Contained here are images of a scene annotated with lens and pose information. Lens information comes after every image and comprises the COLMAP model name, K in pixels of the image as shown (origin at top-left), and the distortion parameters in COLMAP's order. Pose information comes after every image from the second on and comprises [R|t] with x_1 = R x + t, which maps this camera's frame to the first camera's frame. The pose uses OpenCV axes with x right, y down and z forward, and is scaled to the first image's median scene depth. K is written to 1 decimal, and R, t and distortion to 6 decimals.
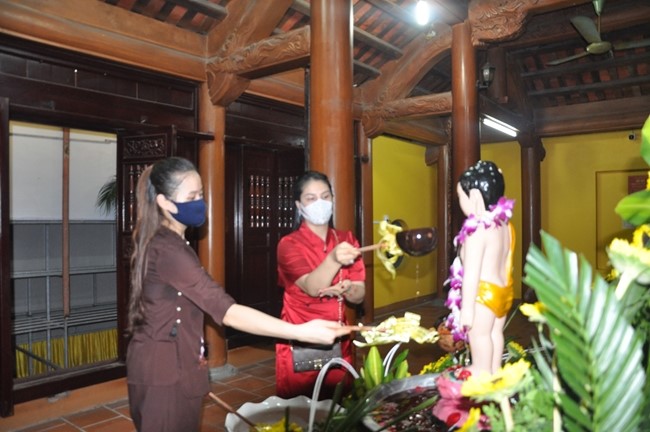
lens RADIAL K [[509.9, 0, 324.4], [0, 509.9, 218.0], [0, 0, 1]] dist [-0.122164, 0.081433]
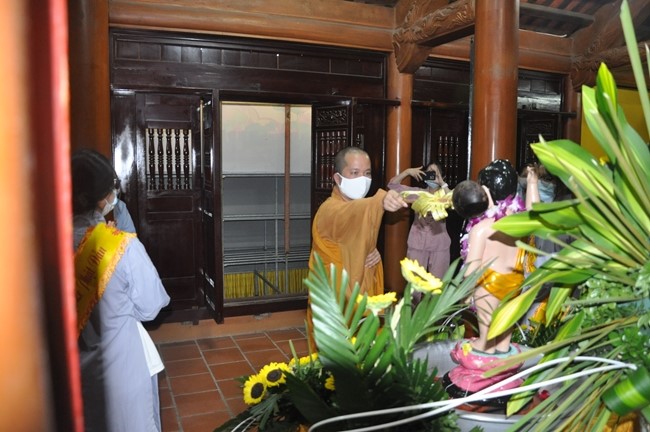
lens RADIAL K [[509.9, 0, 328.9], [0, 509.9, 212.8], [0, 0, 1]] dist [-0.122164, 0.081433]
pose [[0.885310, 0.058430, -0.461315, 0.163016], [-0.011886, 0.994593, 0.103163, -0.034700], [0.464849, -0.085848, 0.881218, -0.052807]]
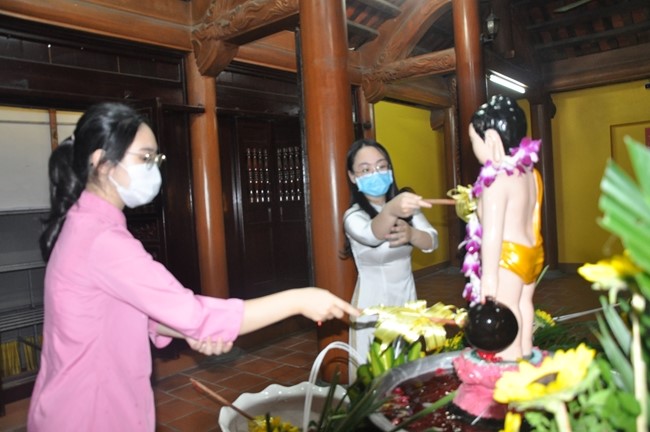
lens RADIAL K [[509.9, 0, 324.0], [0, 509.9, 215.5], [0, 0, 1]] dist [-0.122164, 0.081433]
pose [[0.998122, -0.057810, -0.020274, 0.011598], [0.058640, 0.997349, 0.043082, 0.009615], [0.017729, -0.044190, 0.998866, 0.055894]]
